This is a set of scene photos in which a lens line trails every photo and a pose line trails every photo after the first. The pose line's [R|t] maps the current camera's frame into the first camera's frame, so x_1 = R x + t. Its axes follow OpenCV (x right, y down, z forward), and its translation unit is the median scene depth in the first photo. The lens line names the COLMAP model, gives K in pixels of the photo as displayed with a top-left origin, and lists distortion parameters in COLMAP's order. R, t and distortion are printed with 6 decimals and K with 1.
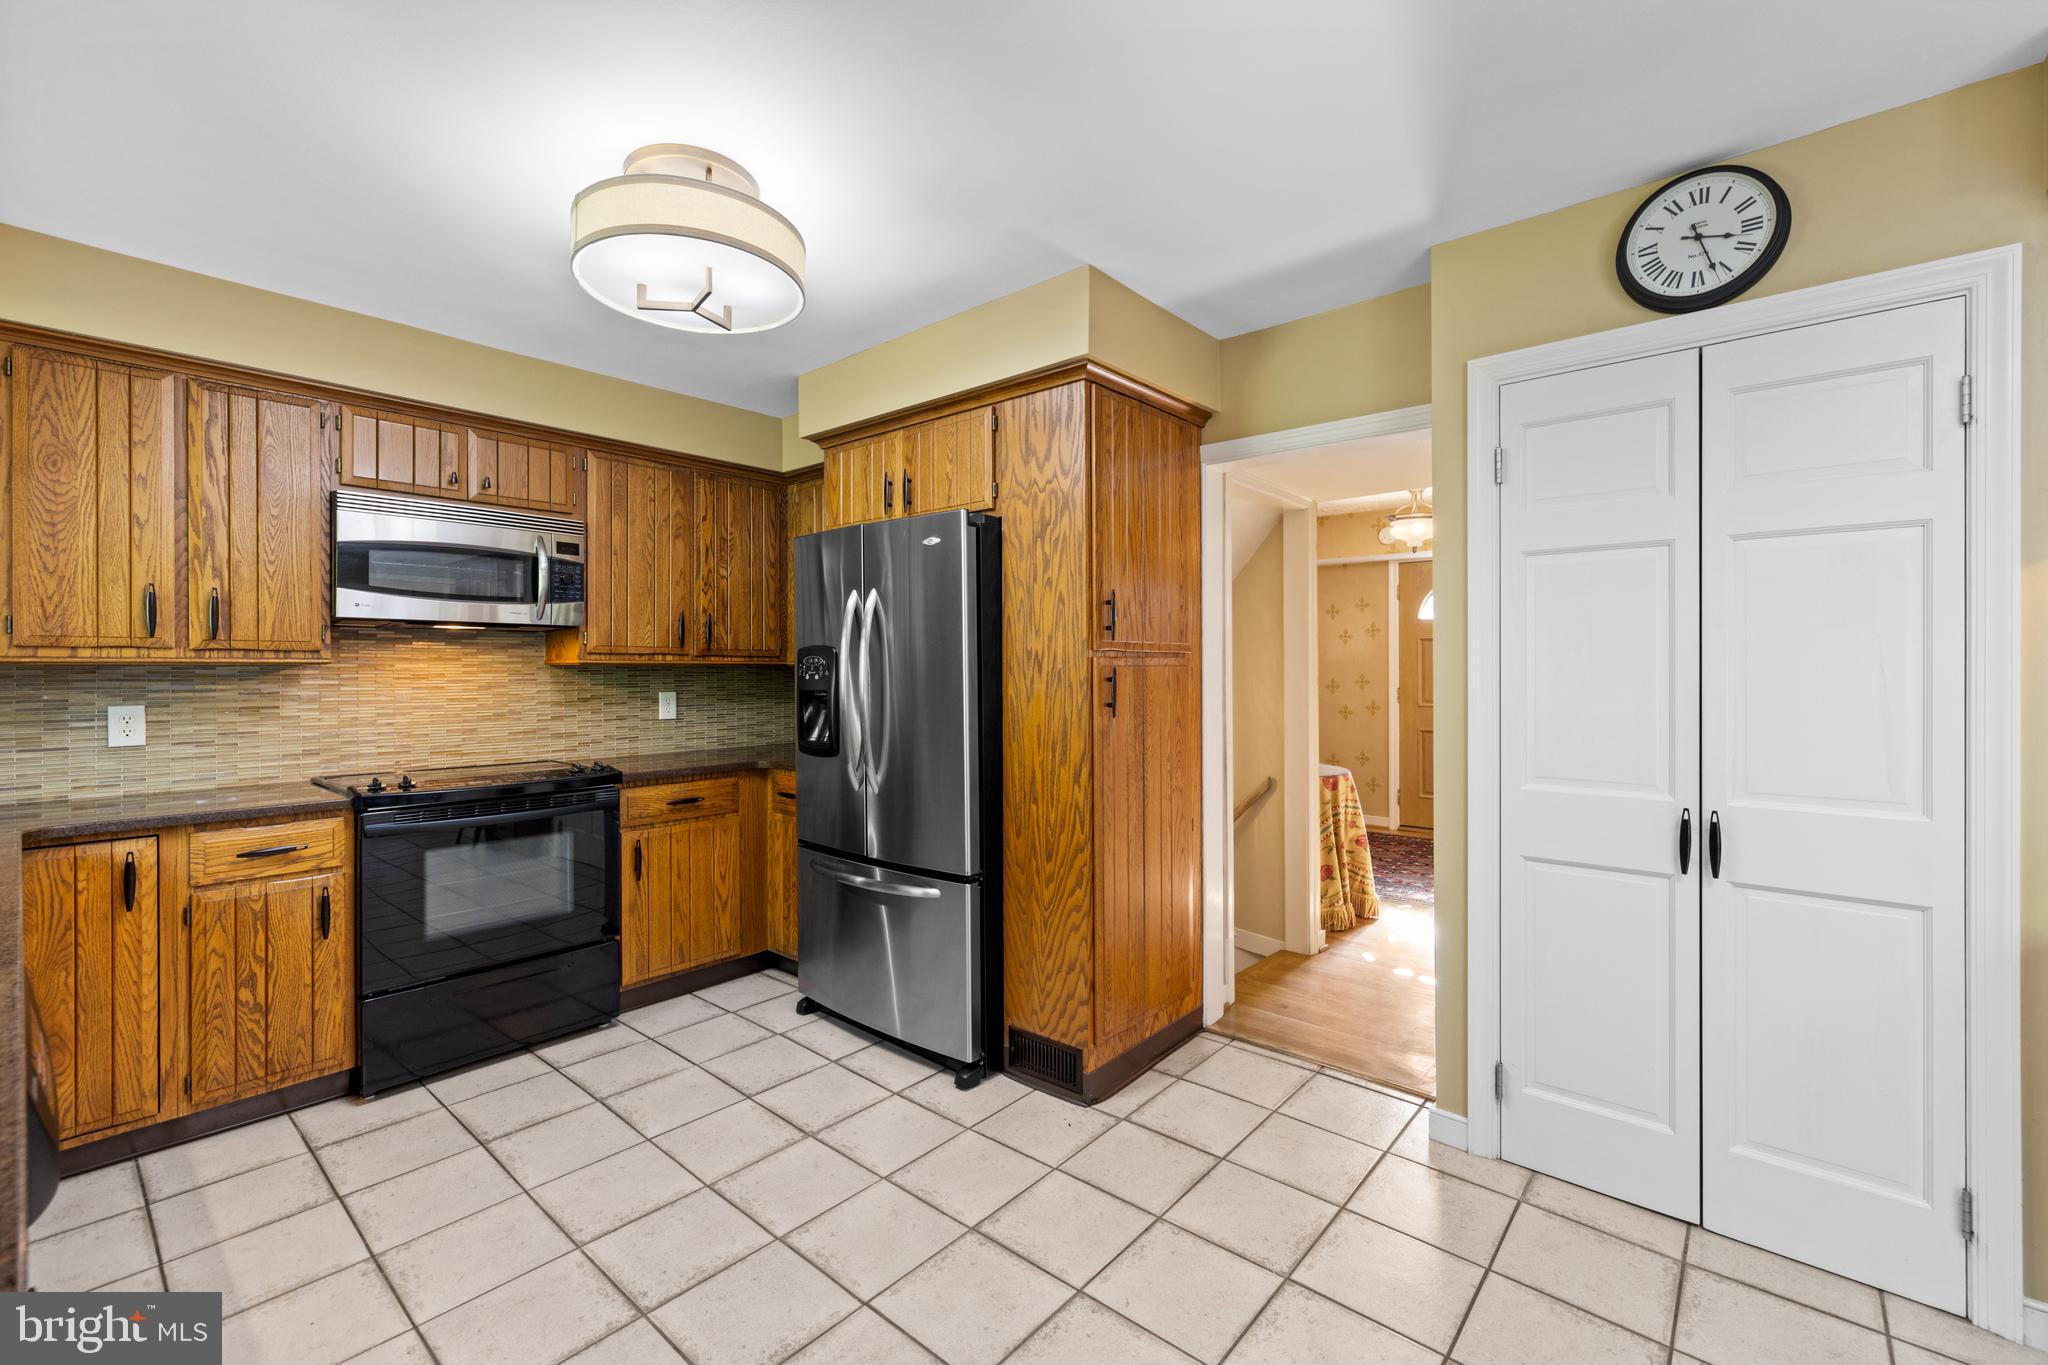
lens RADIAL K [[860.7, 0, 1022.4], [0, 860.7, 673.0], [0, 0, 1]] dist [0.007904, -0.000681]
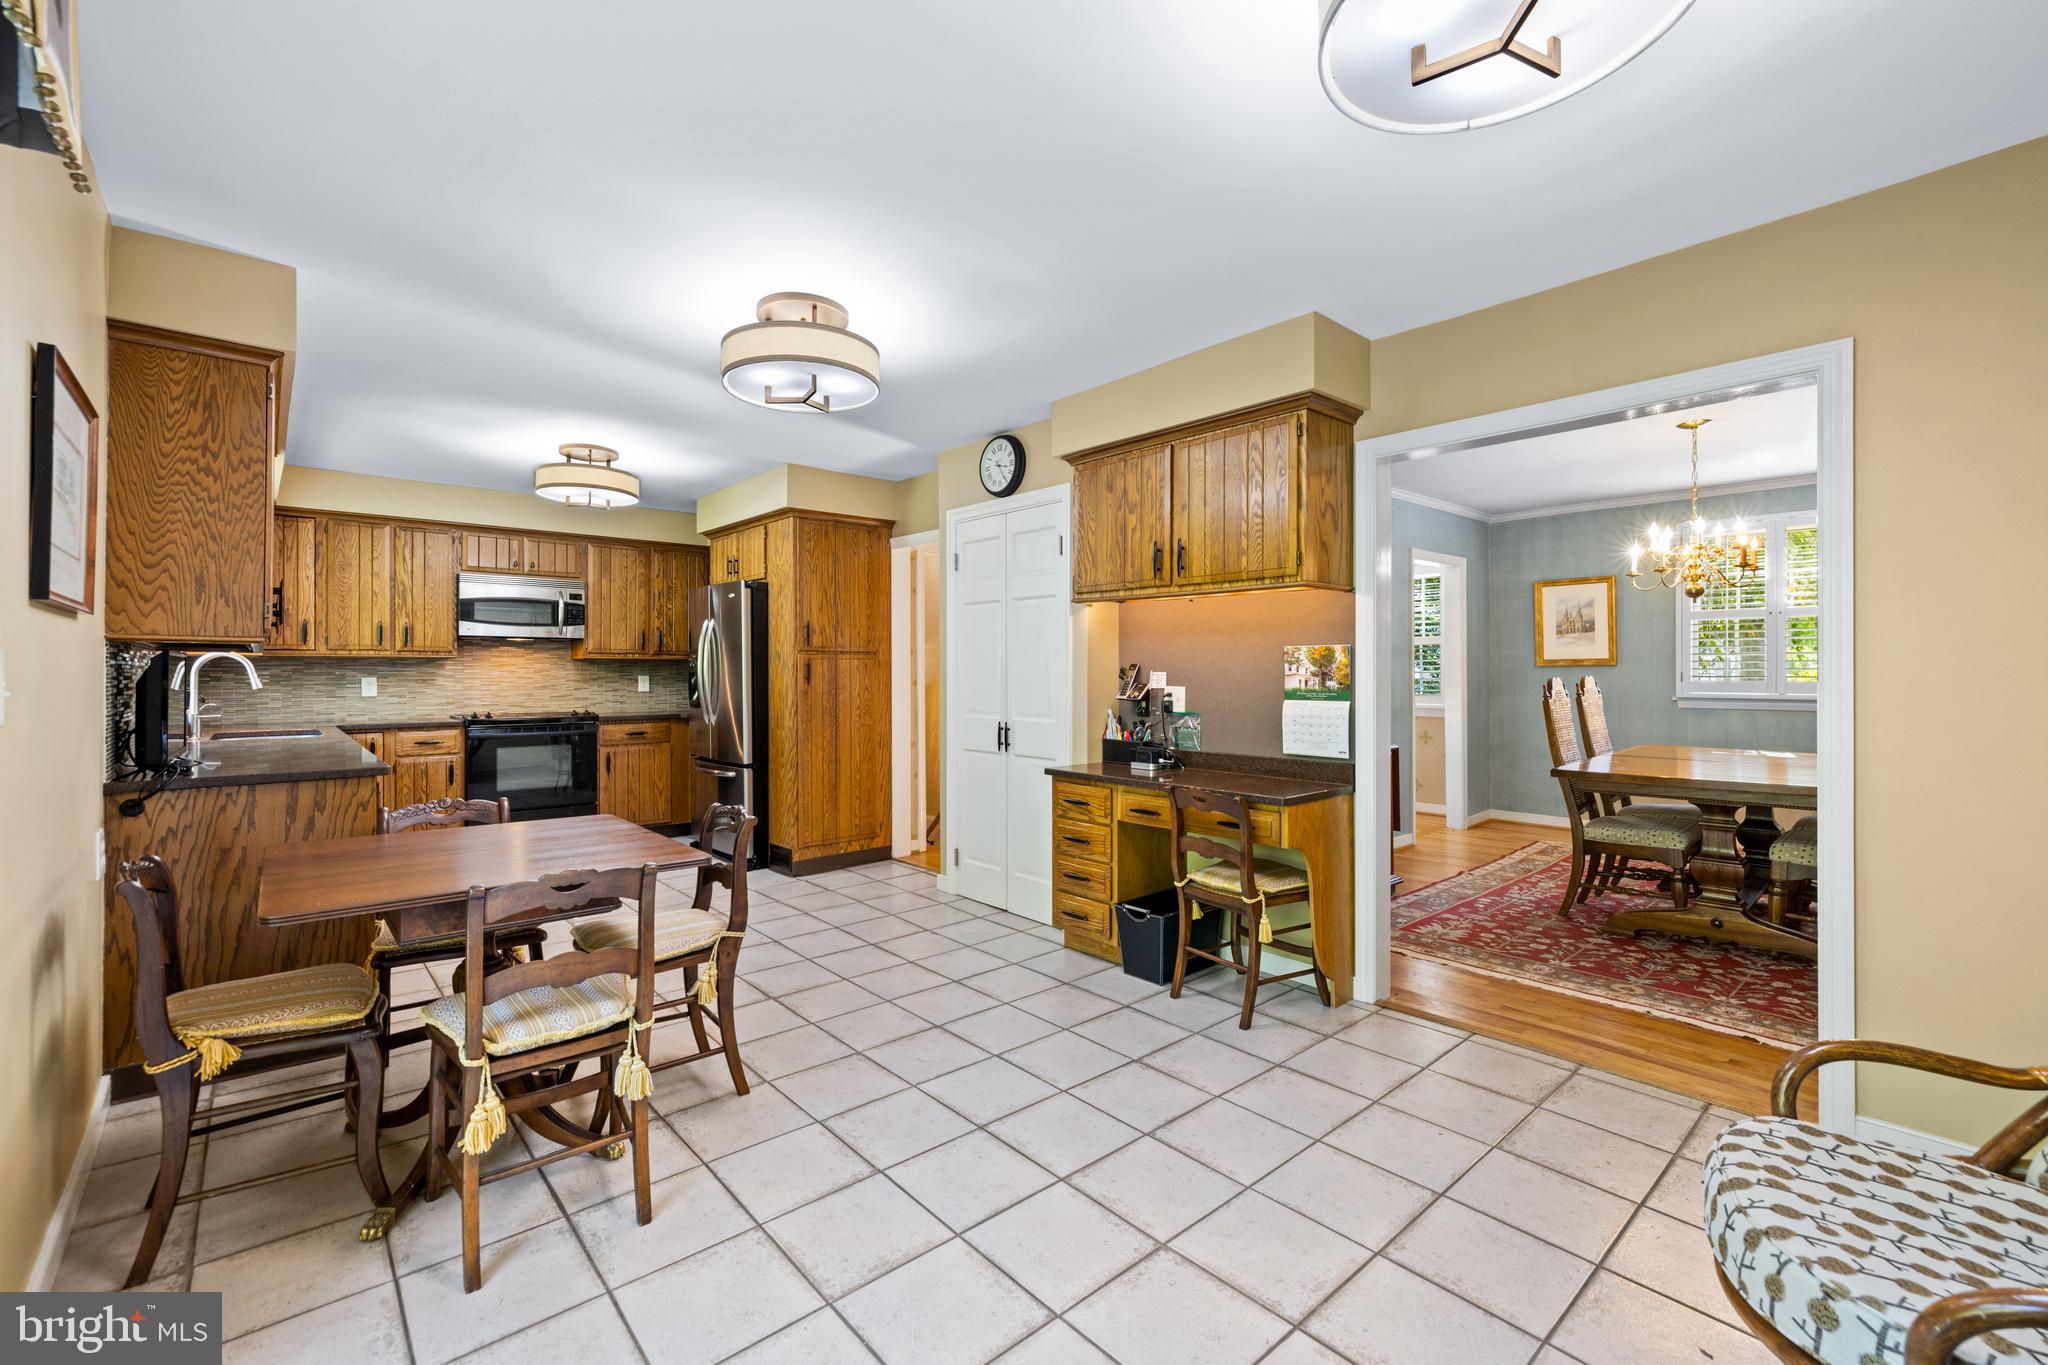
lens RADIAL K [[860.7, 0, 1025.6], [0, 860.7, 676.8], [0, 0, 1]] dist [0.007904, -0.000681]
pose [[0.990764, 0.002605, -0.135569, 0.783767], [-0.002344, 0.999995, 0.002082, 0.025582], [0.135574, -0.001745, 0.990766, -0.814555]]
